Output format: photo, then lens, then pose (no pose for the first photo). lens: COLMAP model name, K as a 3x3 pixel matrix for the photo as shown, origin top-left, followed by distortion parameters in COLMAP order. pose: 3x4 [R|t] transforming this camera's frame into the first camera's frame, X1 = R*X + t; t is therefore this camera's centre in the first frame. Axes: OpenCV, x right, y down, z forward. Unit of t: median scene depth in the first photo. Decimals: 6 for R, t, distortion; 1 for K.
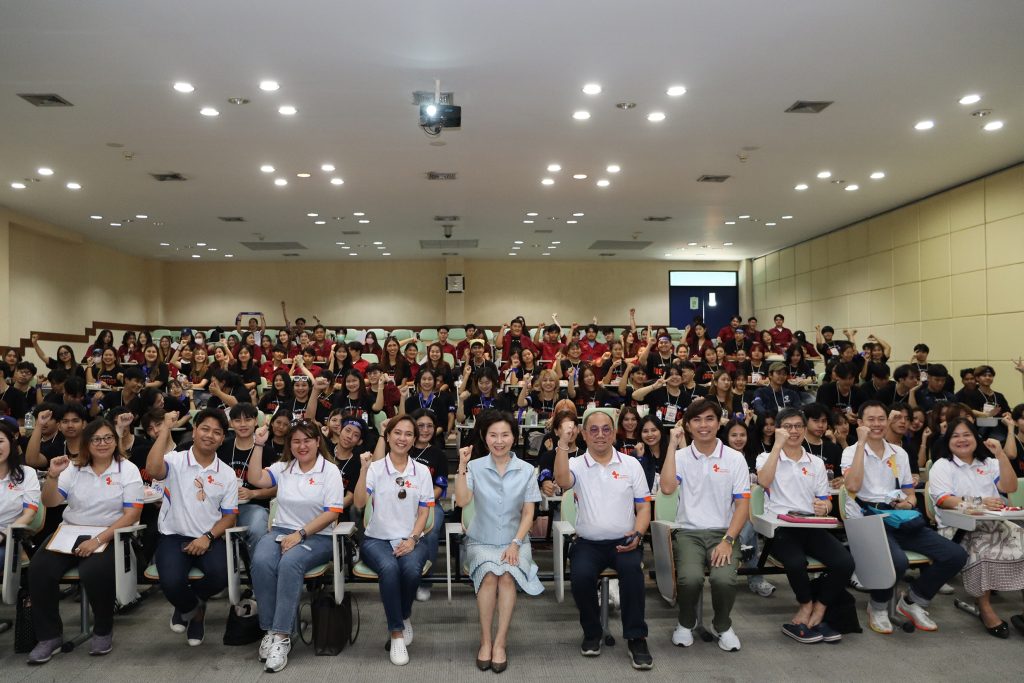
lens RADIAL K [[902.0, 0, 512.0], [0, 902.0, 341.5], [0, 0, 1]] dist [-0.039033, -0.000403]
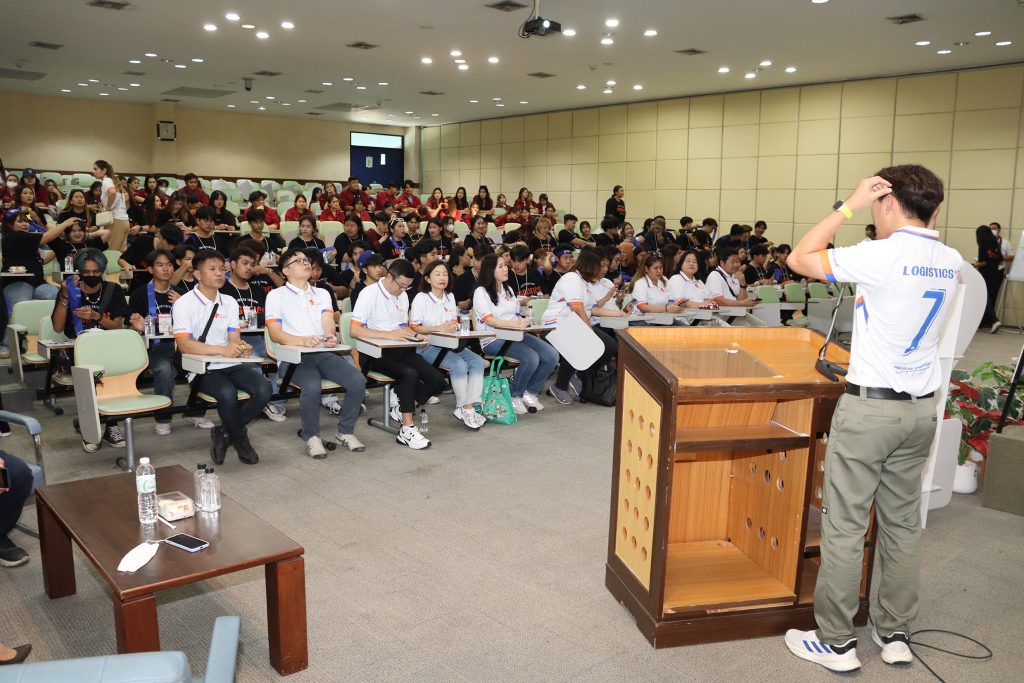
lens RADIAL K [[848.1, 0, 512.0], [0, 848.1, 341.5], [0, 0, 1]] dist [0.007462, 0.002751]
pose [[0.812065, -0.072495, 0.579046, -0.303430], [-0.031978, 0.985235, 0.168195, -0.004213], [-0.582690, -0.155102, 0.797757, -0.016238]]
